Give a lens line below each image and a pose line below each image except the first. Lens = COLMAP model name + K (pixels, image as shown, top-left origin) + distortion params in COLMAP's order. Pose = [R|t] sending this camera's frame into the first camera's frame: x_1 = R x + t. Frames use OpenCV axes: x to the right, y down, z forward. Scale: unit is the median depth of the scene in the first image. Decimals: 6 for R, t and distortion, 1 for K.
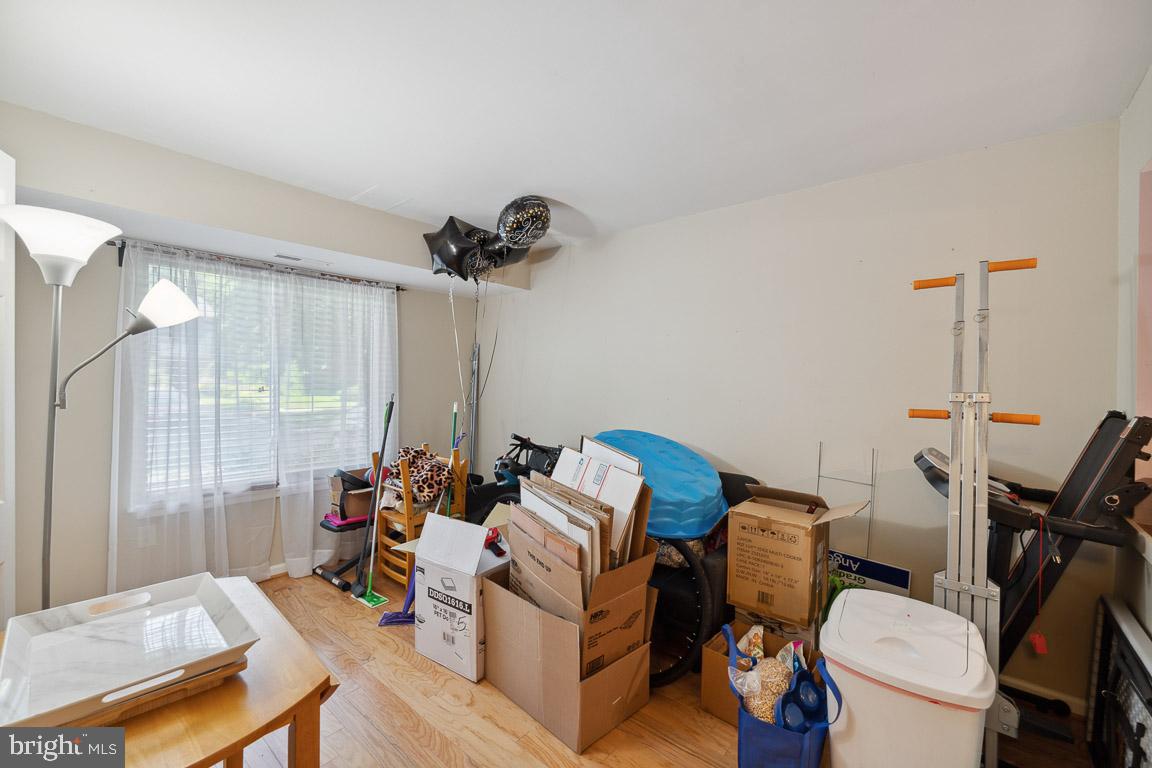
lens RADIAL K [[479.7, 0, 576.0], [0, 479.7, 384.0], [0, 0, 1]] dist [0.000266, 0.000093]
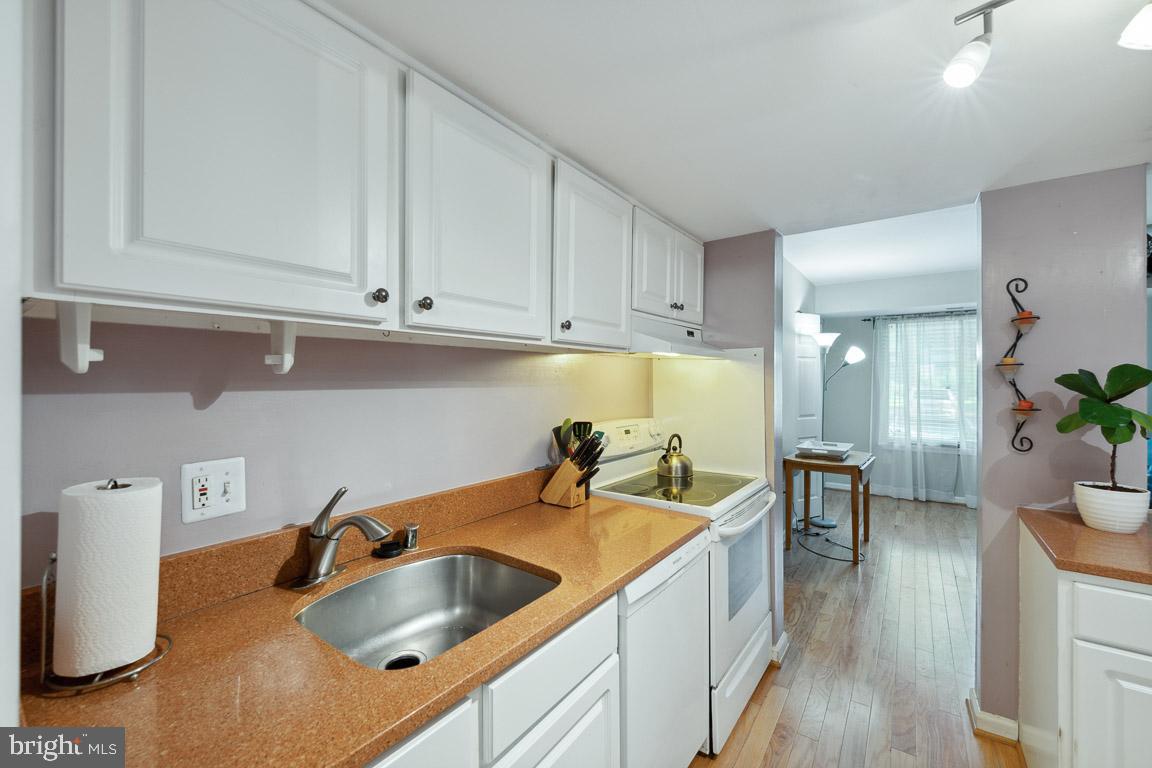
lens RADIAL K [[466.9, 0, 574.4], [0, 466.9, 374.5], [0, 0, 1]] dist [-0.000070, -0.000101]
pose [[0.089272, -0.015274, -0.995890, 0.944654], [-0.007512, 0.999844, -0.016008, 0.002497], [0.995979, 0.008910, 0.089143, -0.487916]]
